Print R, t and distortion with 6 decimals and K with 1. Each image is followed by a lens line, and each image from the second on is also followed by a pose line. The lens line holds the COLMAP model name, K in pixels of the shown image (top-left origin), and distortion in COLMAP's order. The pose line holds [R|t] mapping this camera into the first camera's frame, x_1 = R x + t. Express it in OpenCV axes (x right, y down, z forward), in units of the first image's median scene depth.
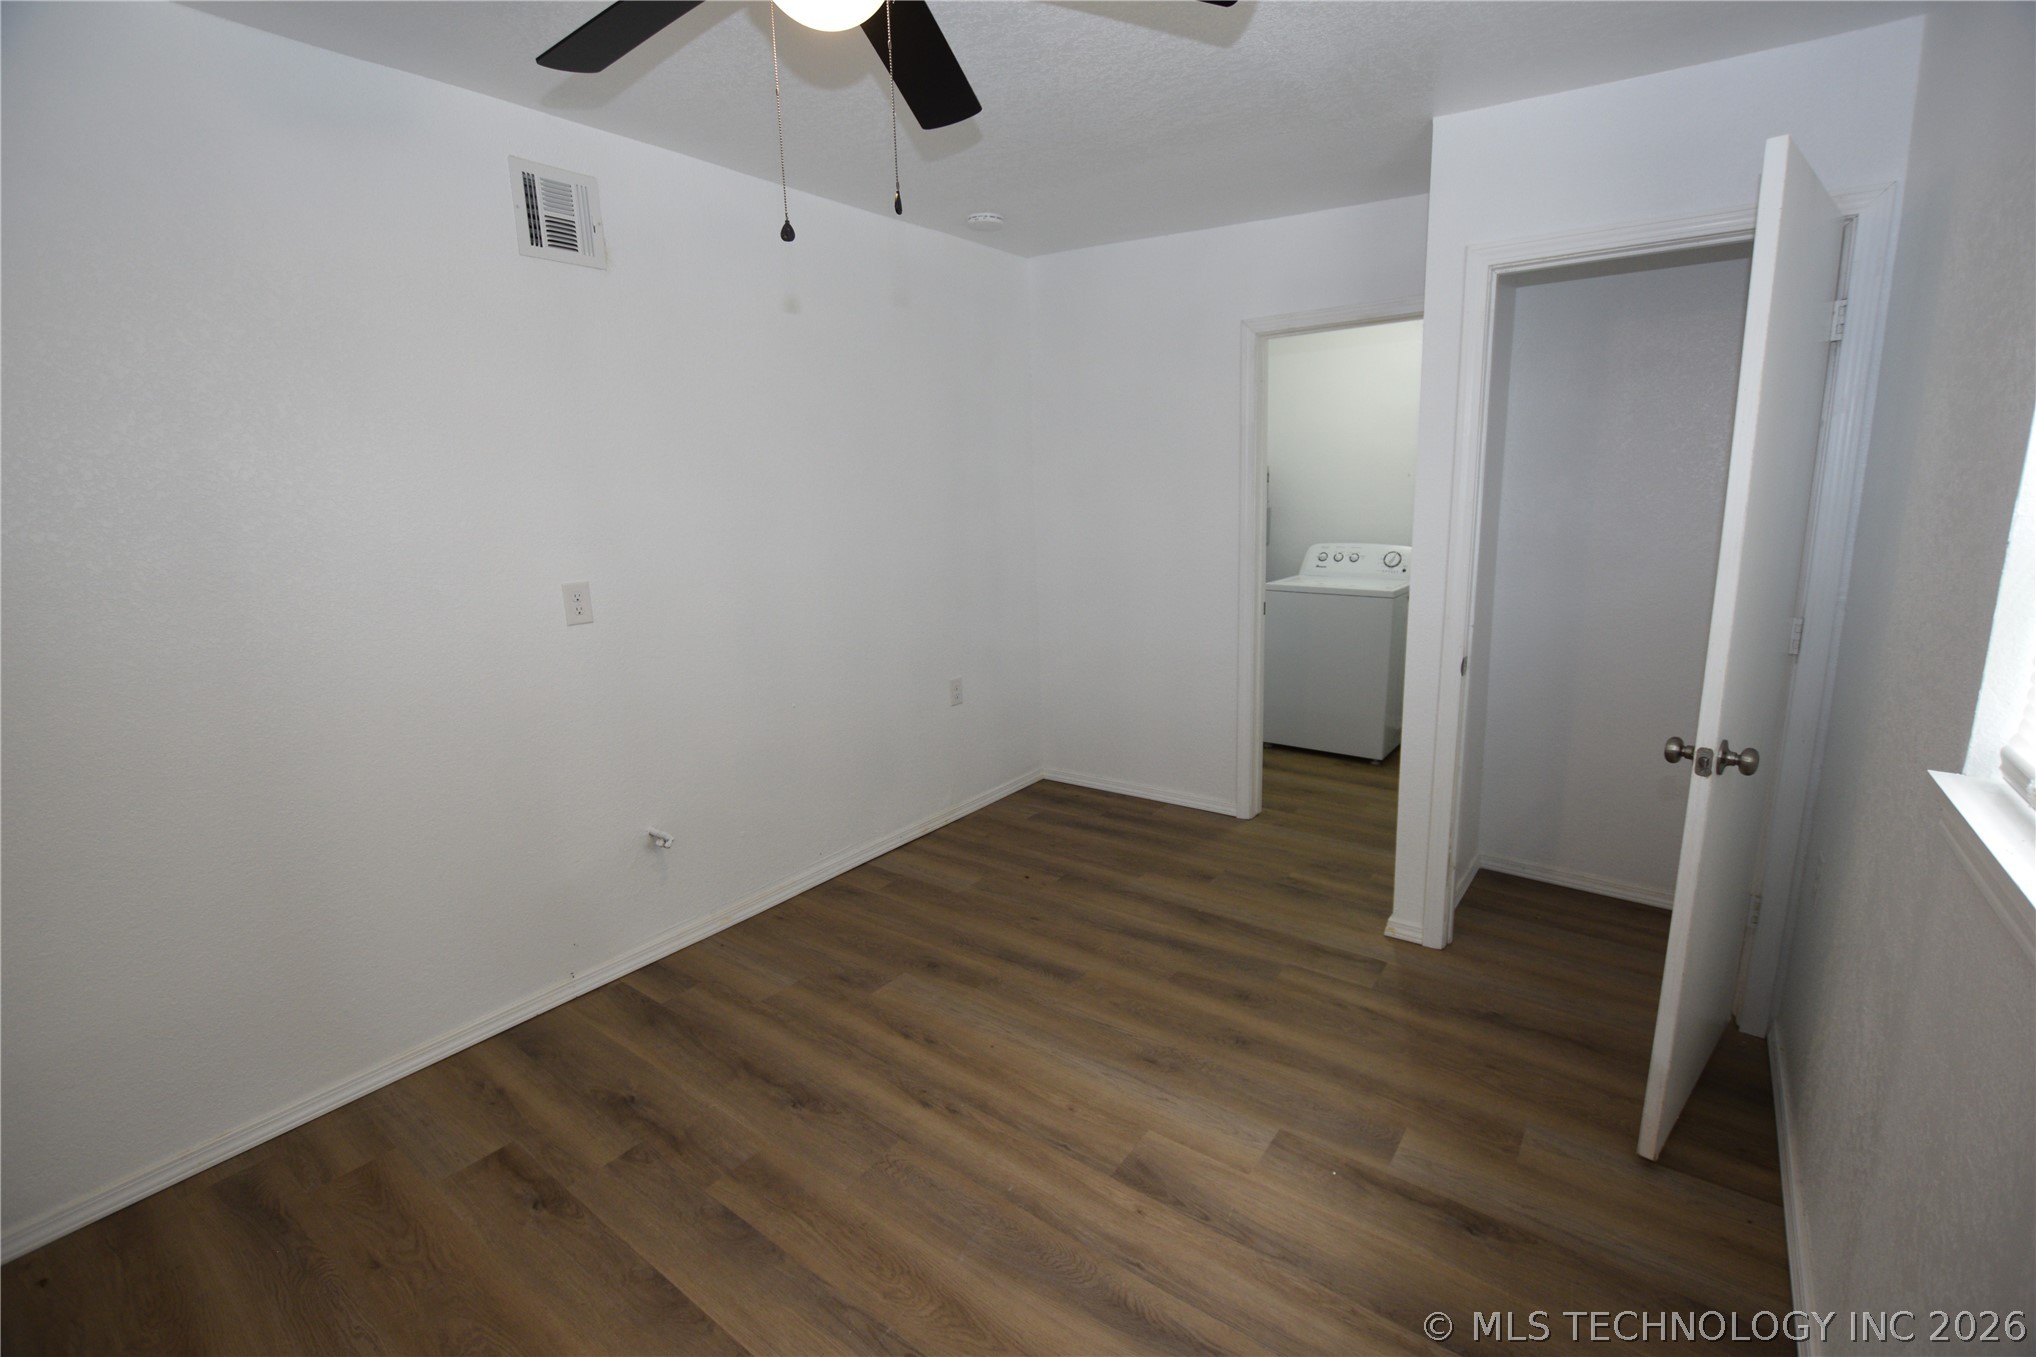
lens RADIAL K [[895.4, 0, 1026.8], [0, 895.4, 685.4], [0, 0, 1]] dist [-0.032932, 0.007491]
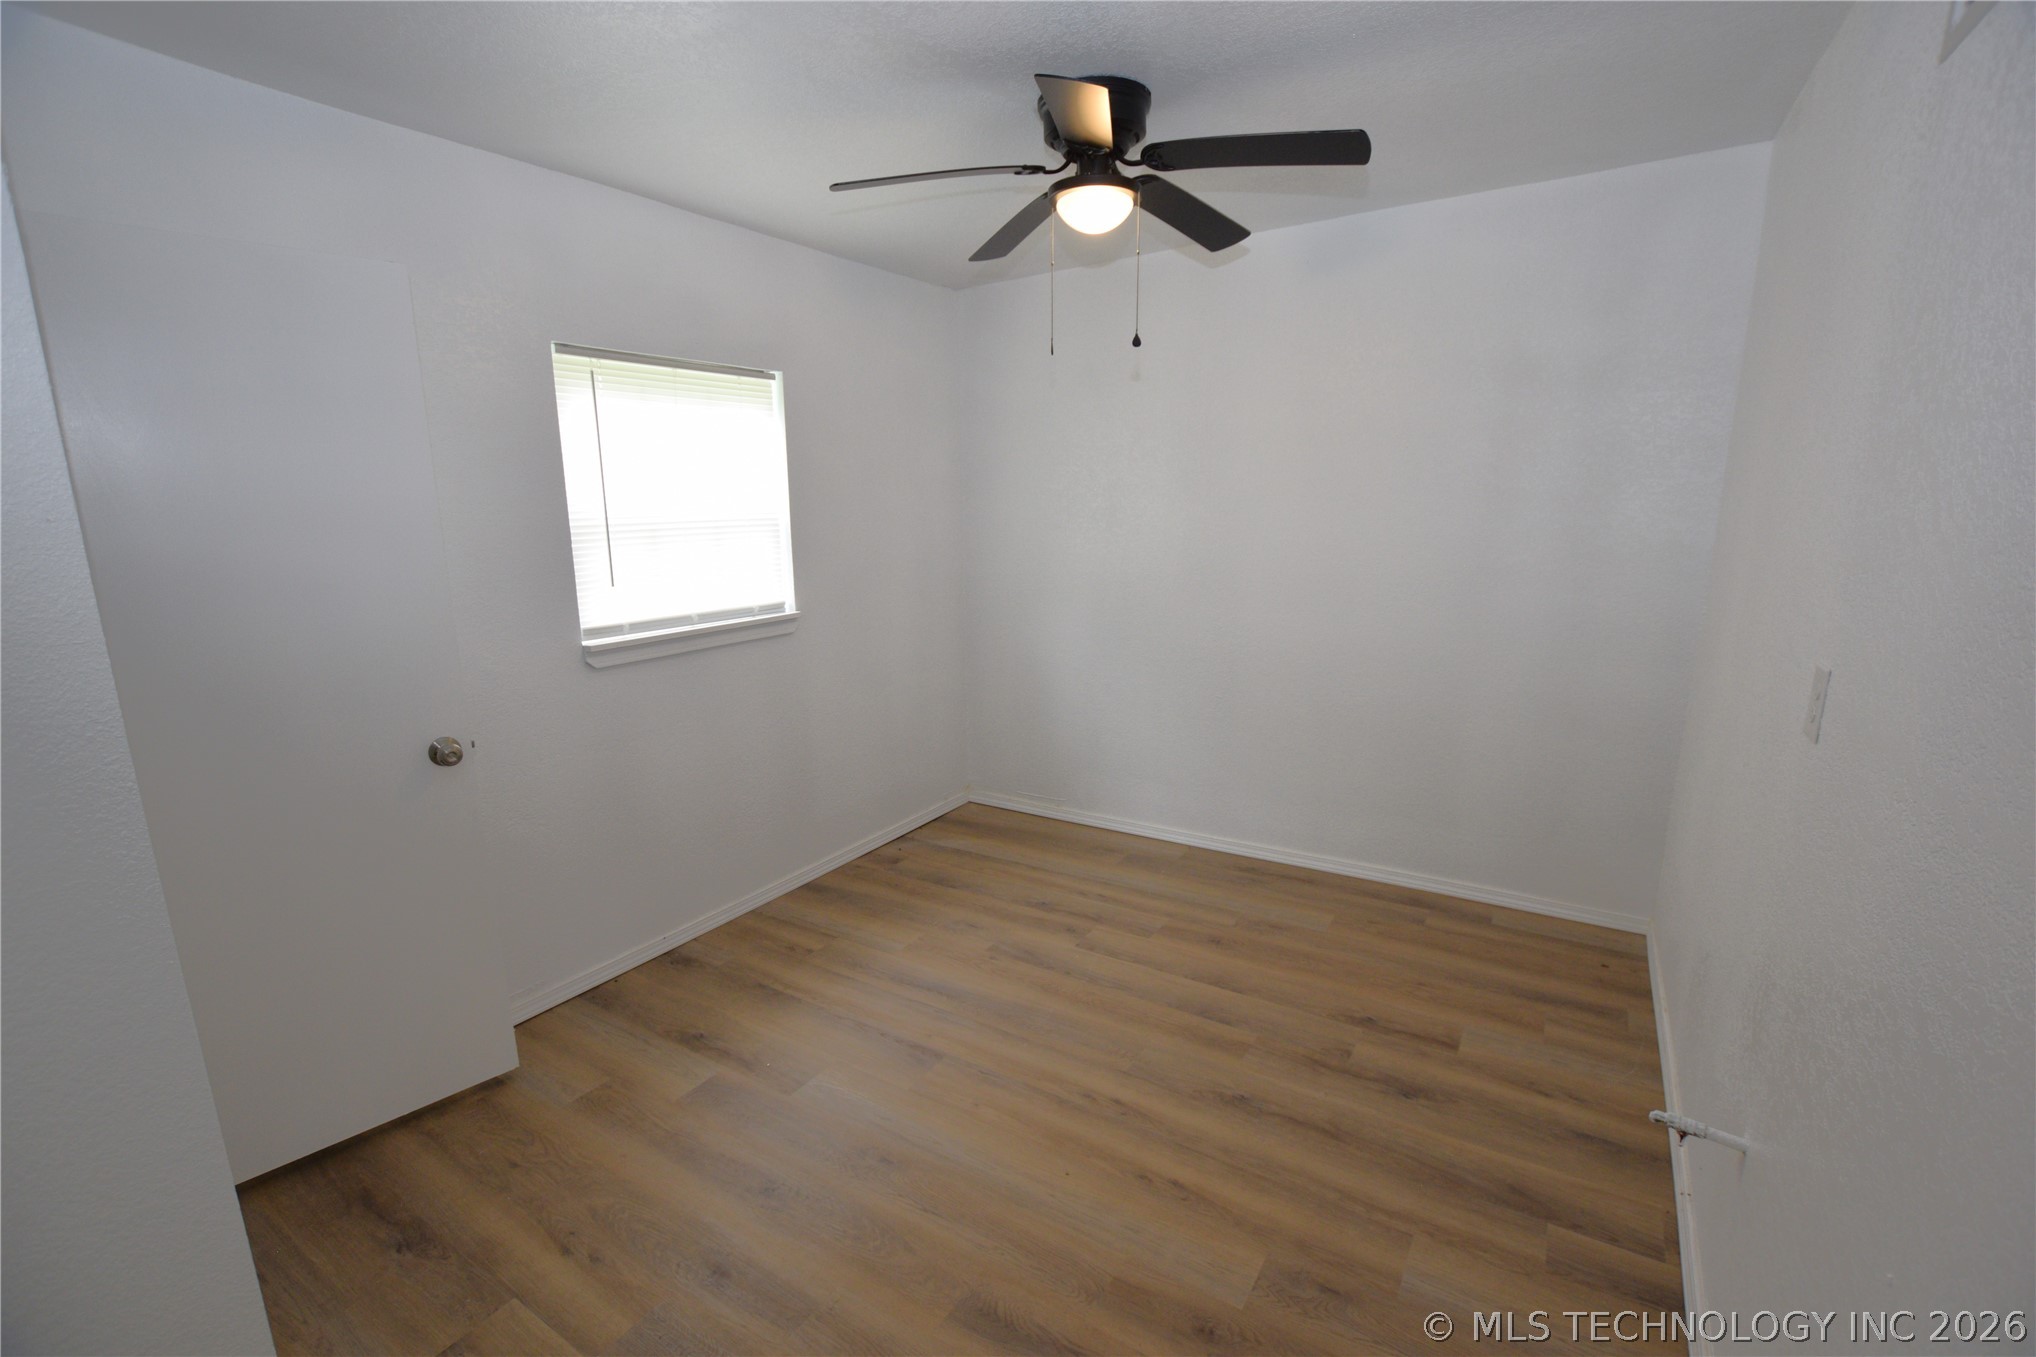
lens RADIAL K [[898.2, 0, 1025.6], [0, 898.2, 683.1], [0, 0, 1]] dist [-0.027973, 0.001331]
pose [[-0.996404, 0.049371, -0.068852, 0.035576], [0.016256, 0.908971, 0.416543, -0.364930], [0.083150, 0.413926, -0.906505, 1.550696]]
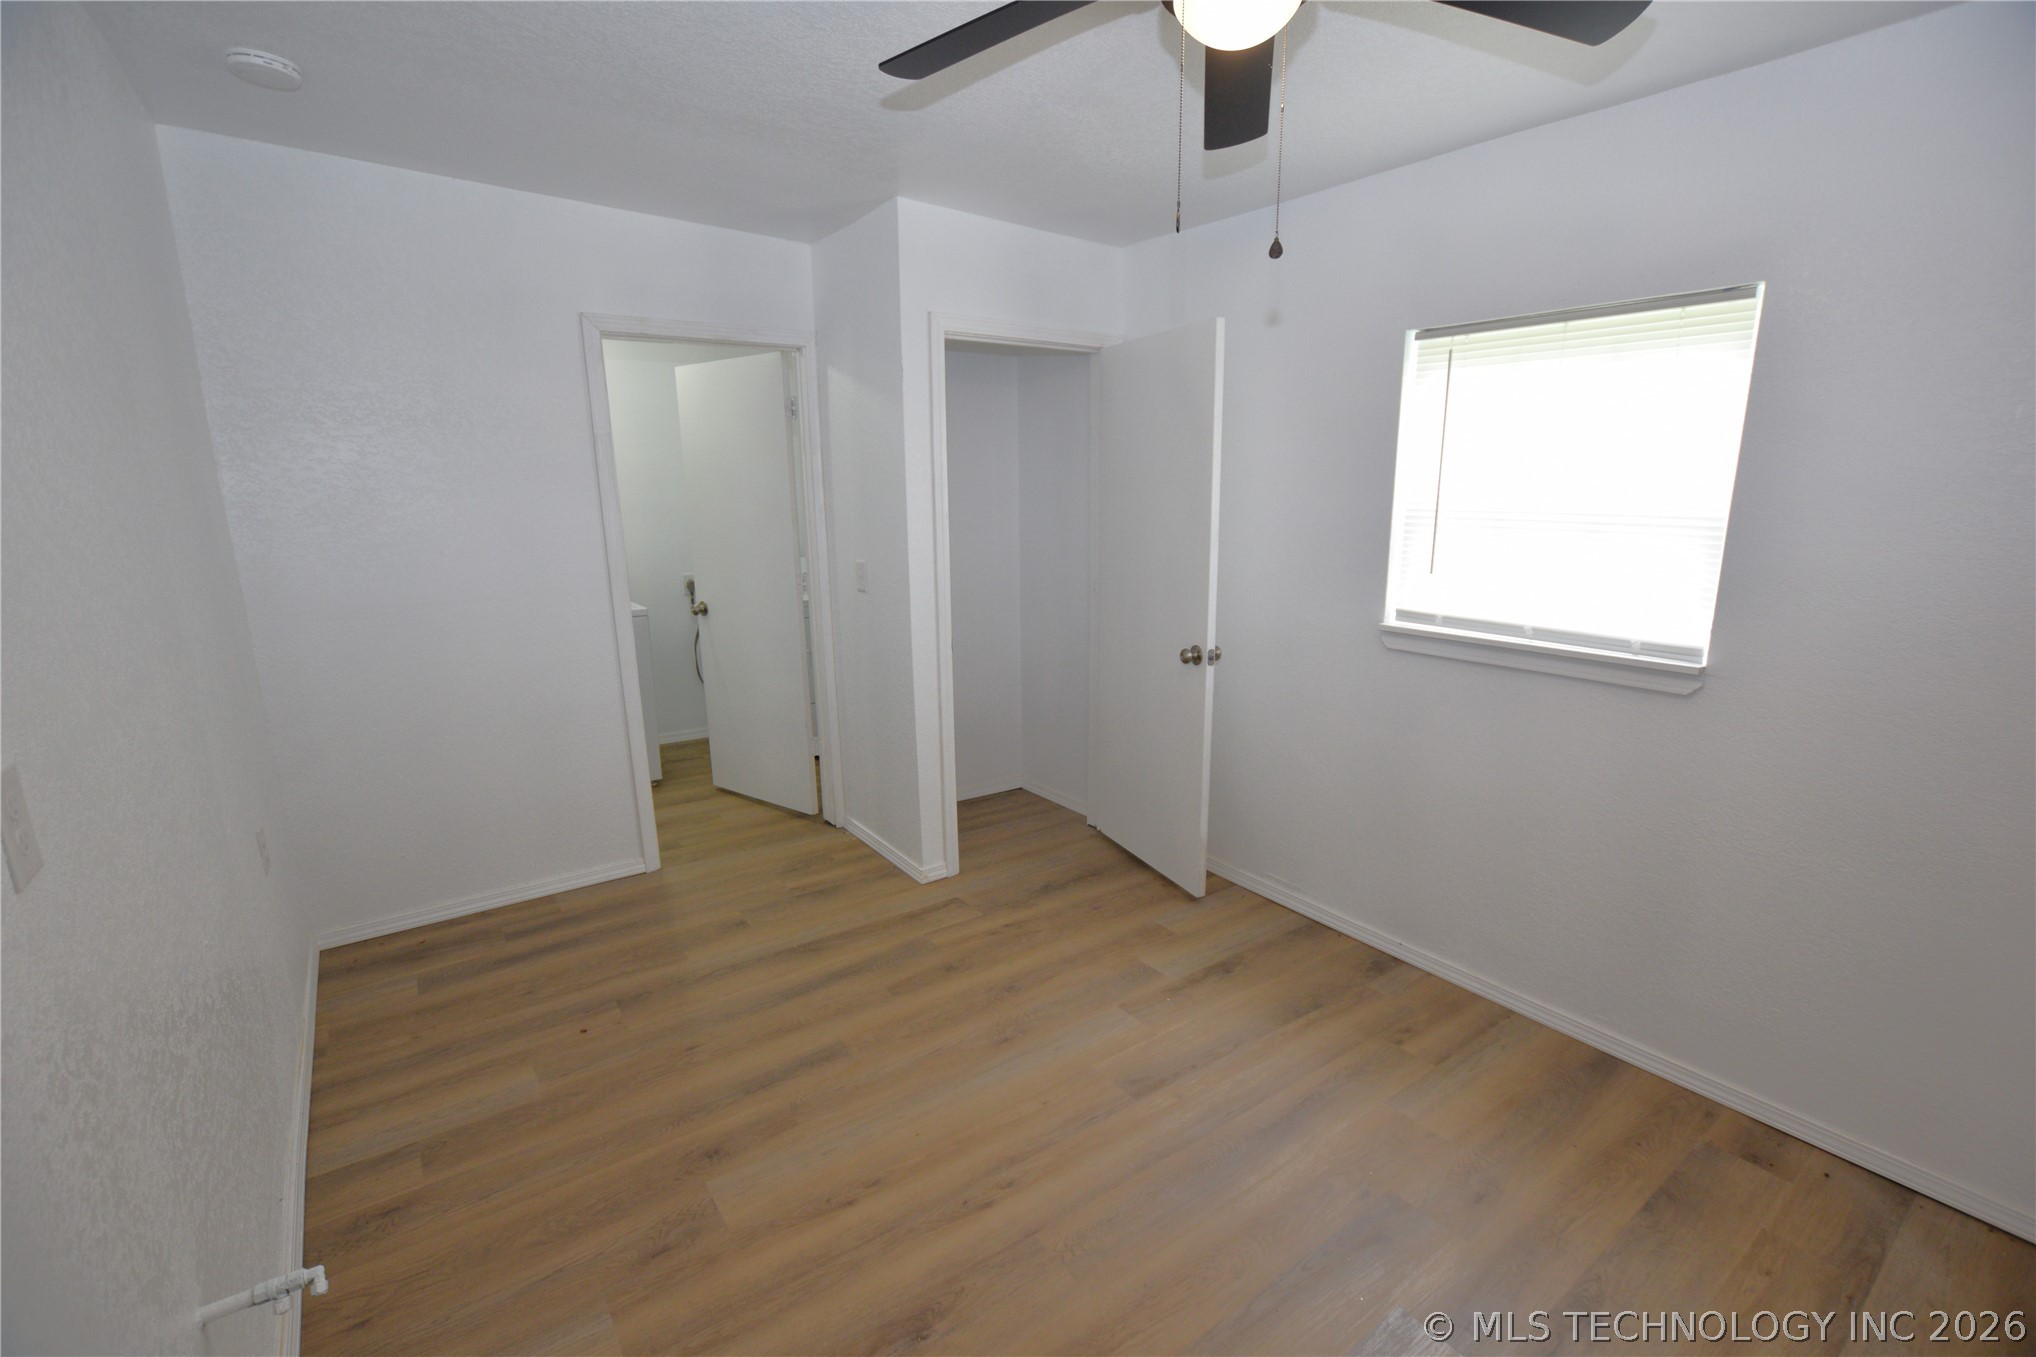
lens RADIAL K [[895.4, 0, 1026.8], [0, 895.4, 685.4], [0, 0, 1]] dist [-0.032932, 0.007491]
pose [[0.299508, -0.183254, 0.936330, -0.737662], [0.201732, 0.971357, 0.125581, -0.113001], [-0.932523, 0.151275, 0.327897, 0.538223]]
